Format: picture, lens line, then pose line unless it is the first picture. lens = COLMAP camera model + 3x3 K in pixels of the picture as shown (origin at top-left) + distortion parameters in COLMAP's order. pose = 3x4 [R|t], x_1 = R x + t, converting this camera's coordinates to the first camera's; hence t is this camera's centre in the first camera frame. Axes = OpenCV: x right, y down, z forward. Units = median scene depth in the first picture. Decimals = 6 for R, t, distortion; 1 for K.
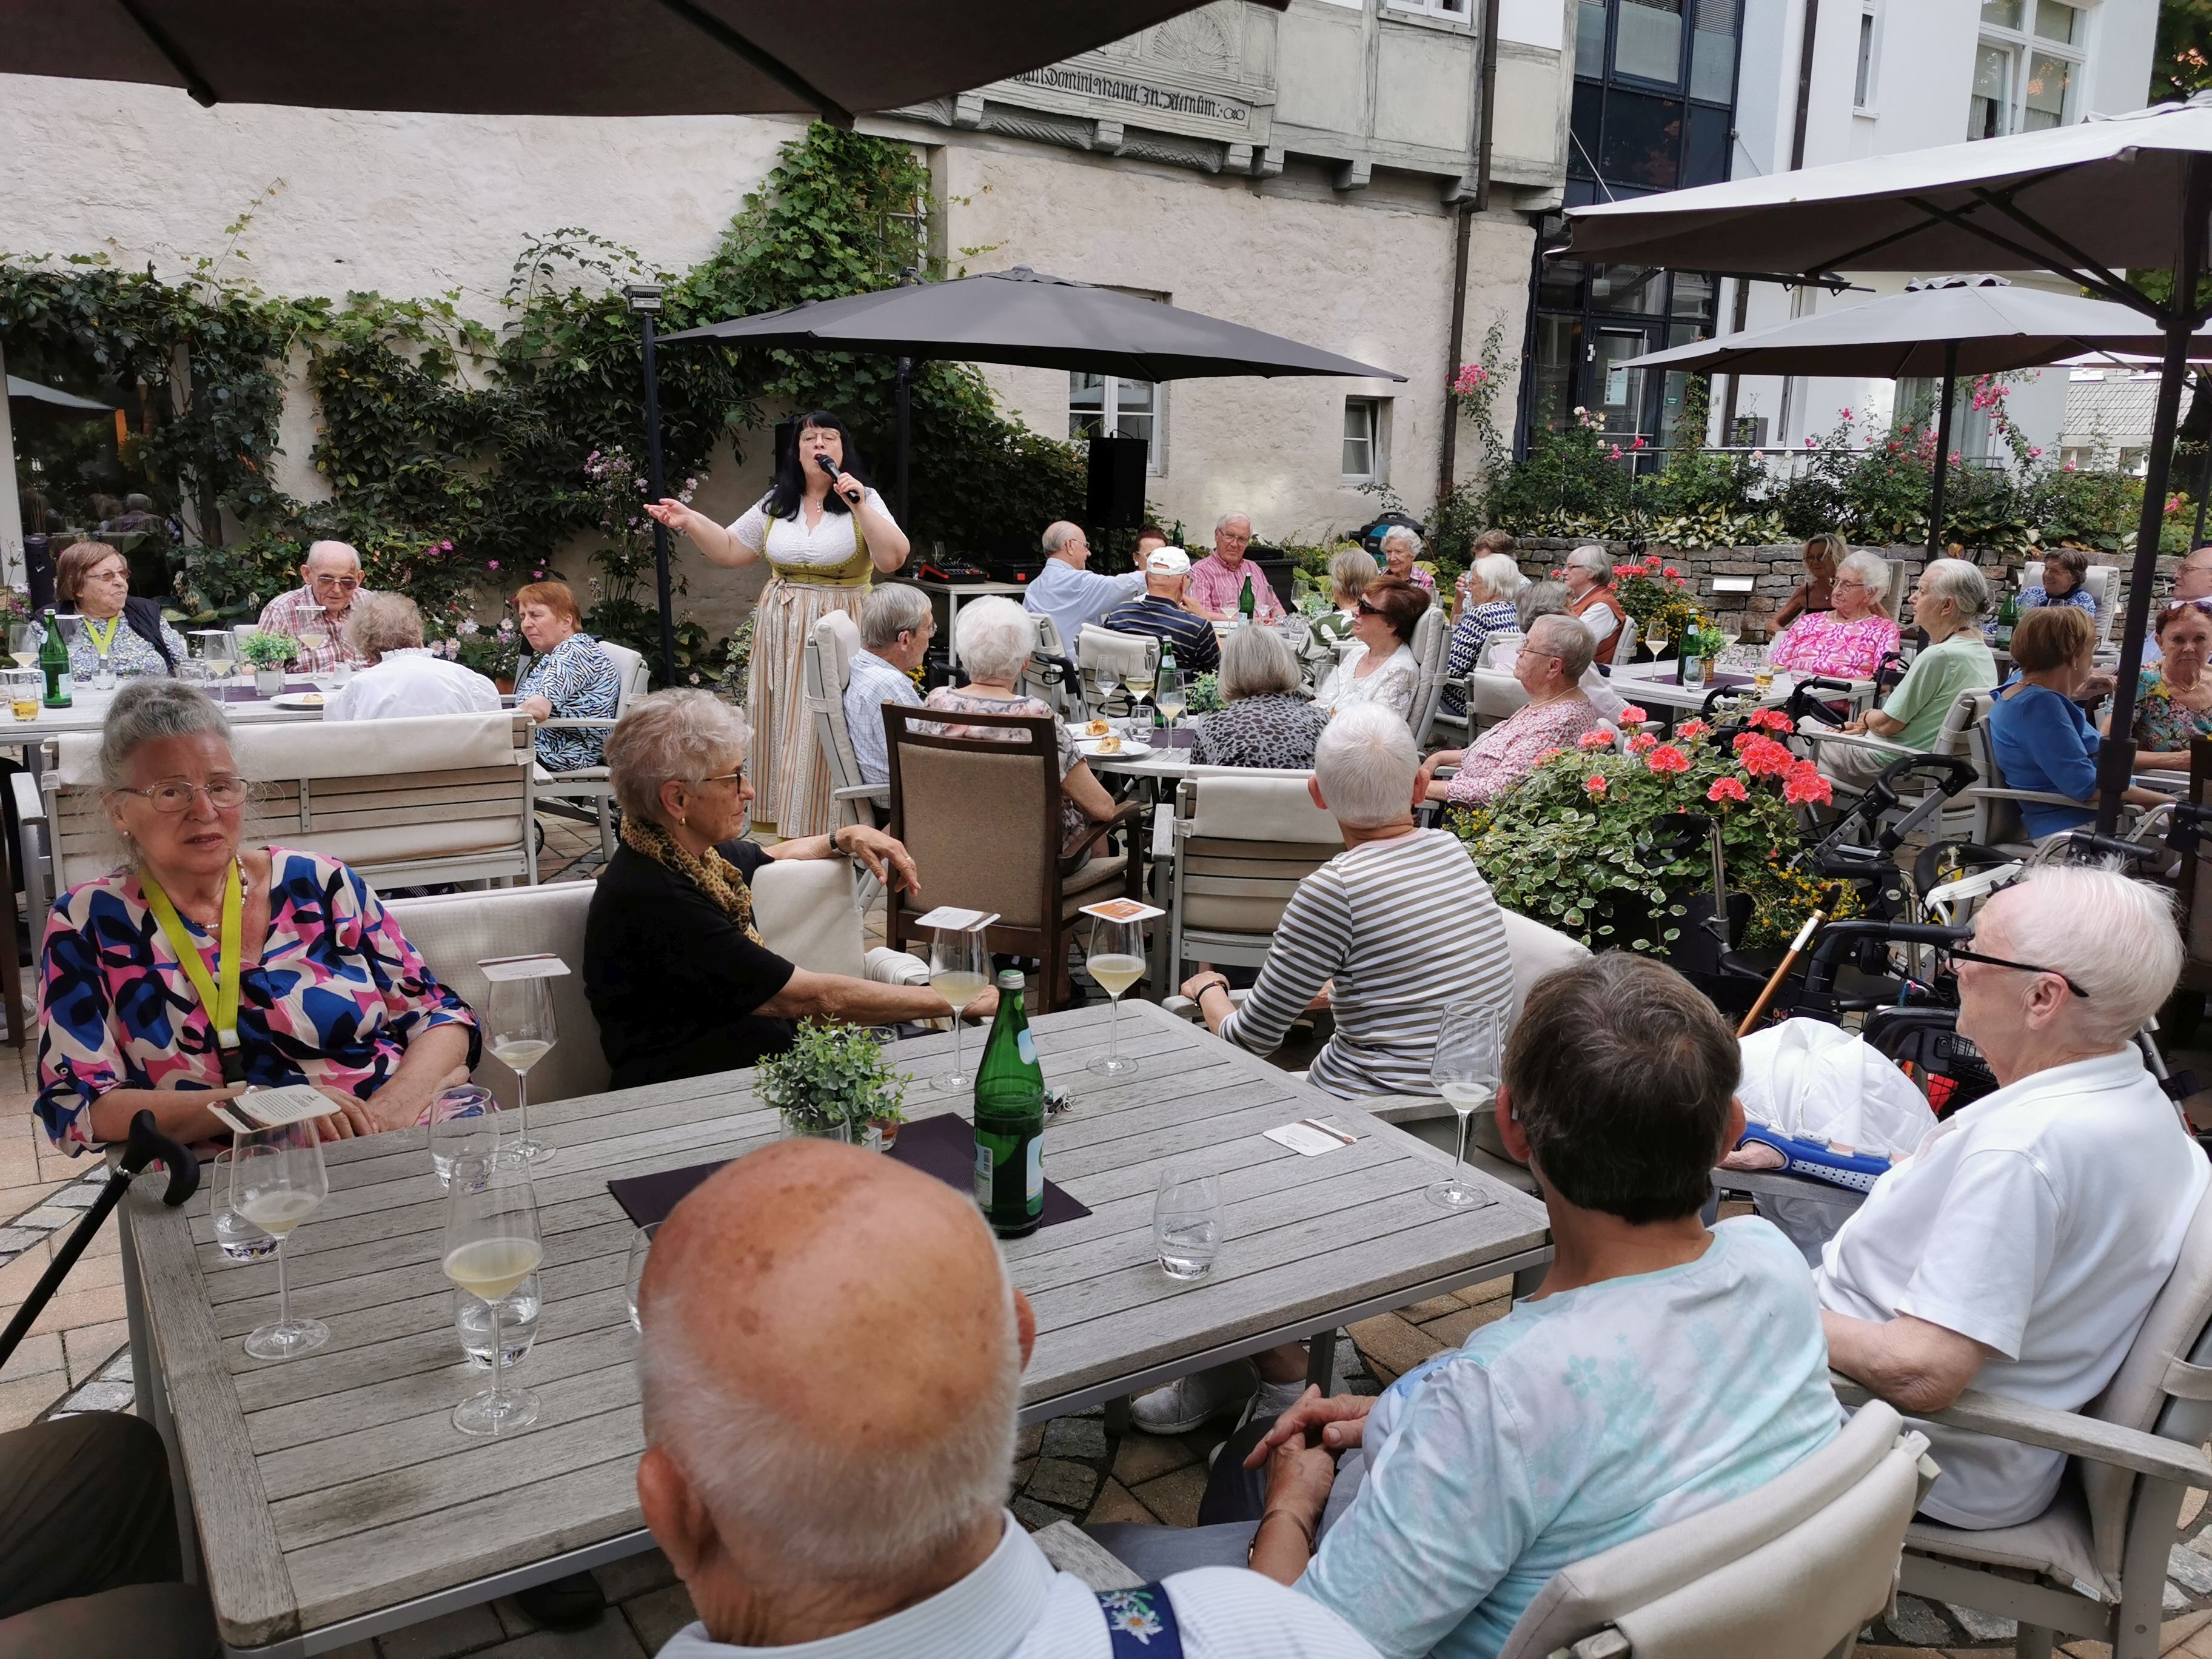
lens RADIAL K [[1724.6, 0, 1095.5], [0, 1724.6, 838.6], [0, 0, 1]] dist [0.058496, -0.079094]
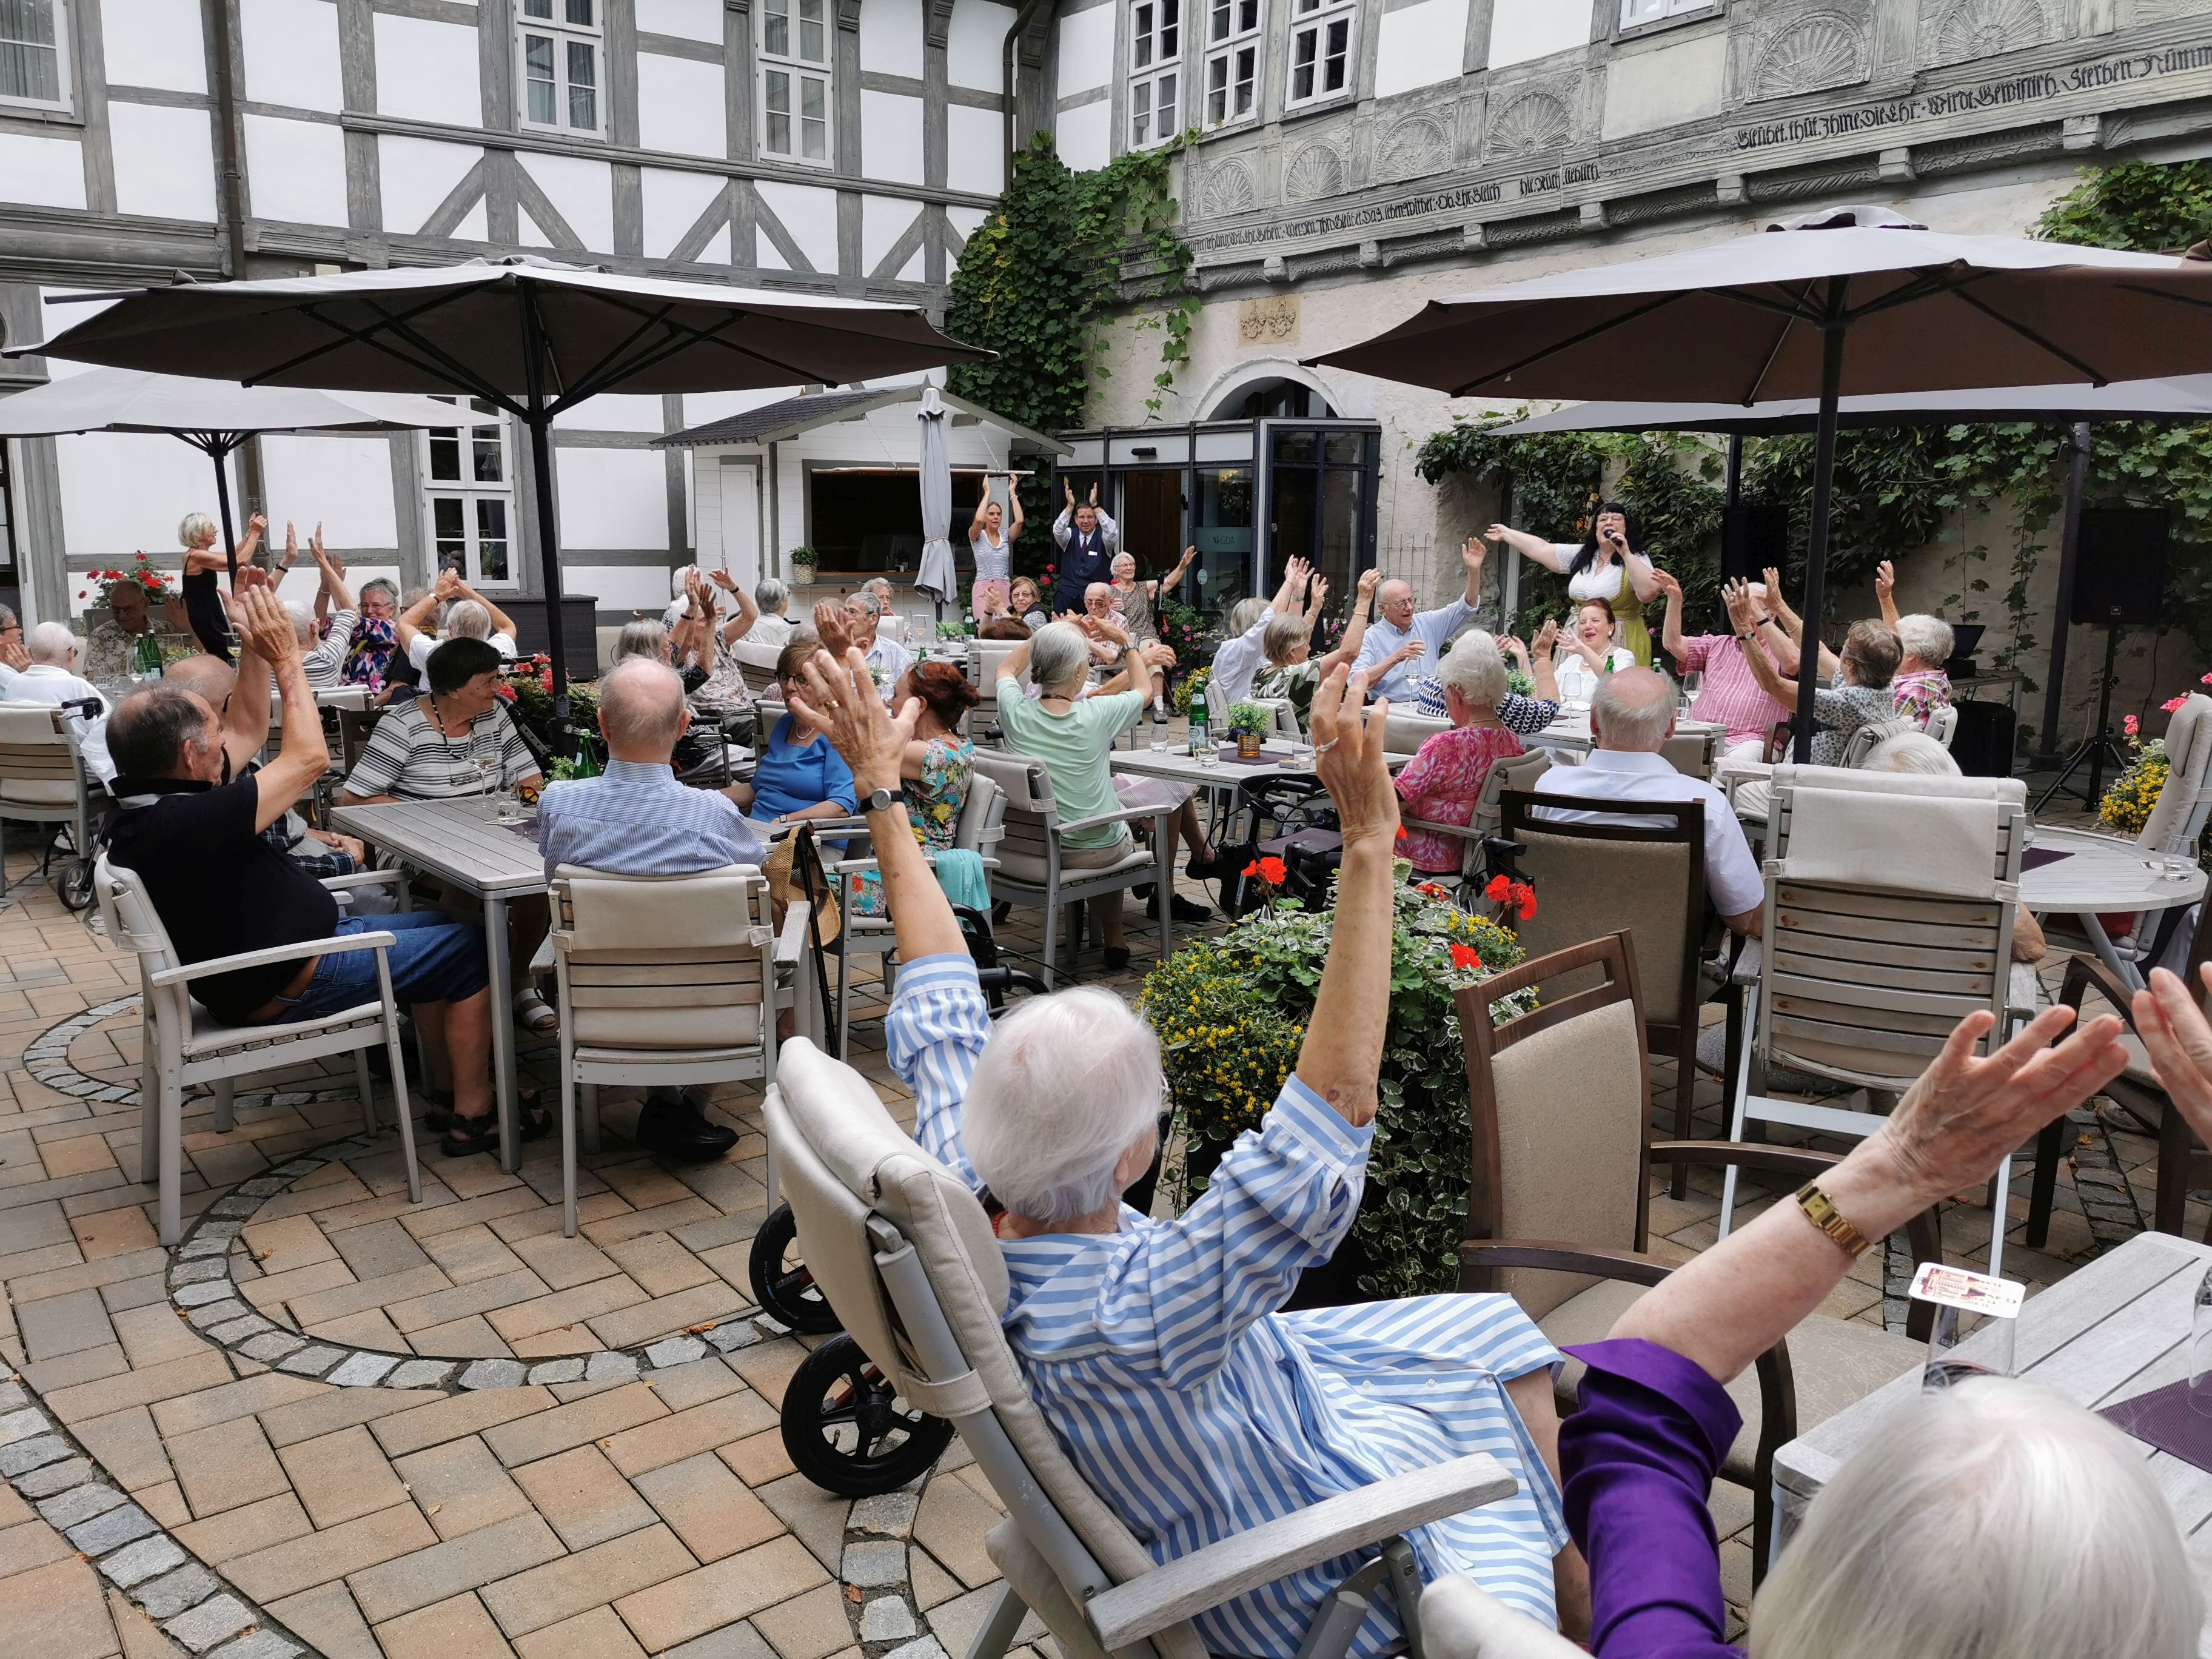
lens RADIAL K [[1724.6, 0, 1102.4], [0, 1724.6, 818.2], [0, 0, 1]] dist [0.058496, -0.079094]
pose [[0.073301, 0.147512, -0.986340, 0.716055], [-0.217748, 0.967507, 0.128513, -0.094231], [0.973249, 0.205353, 0.103040, 0.480726]]
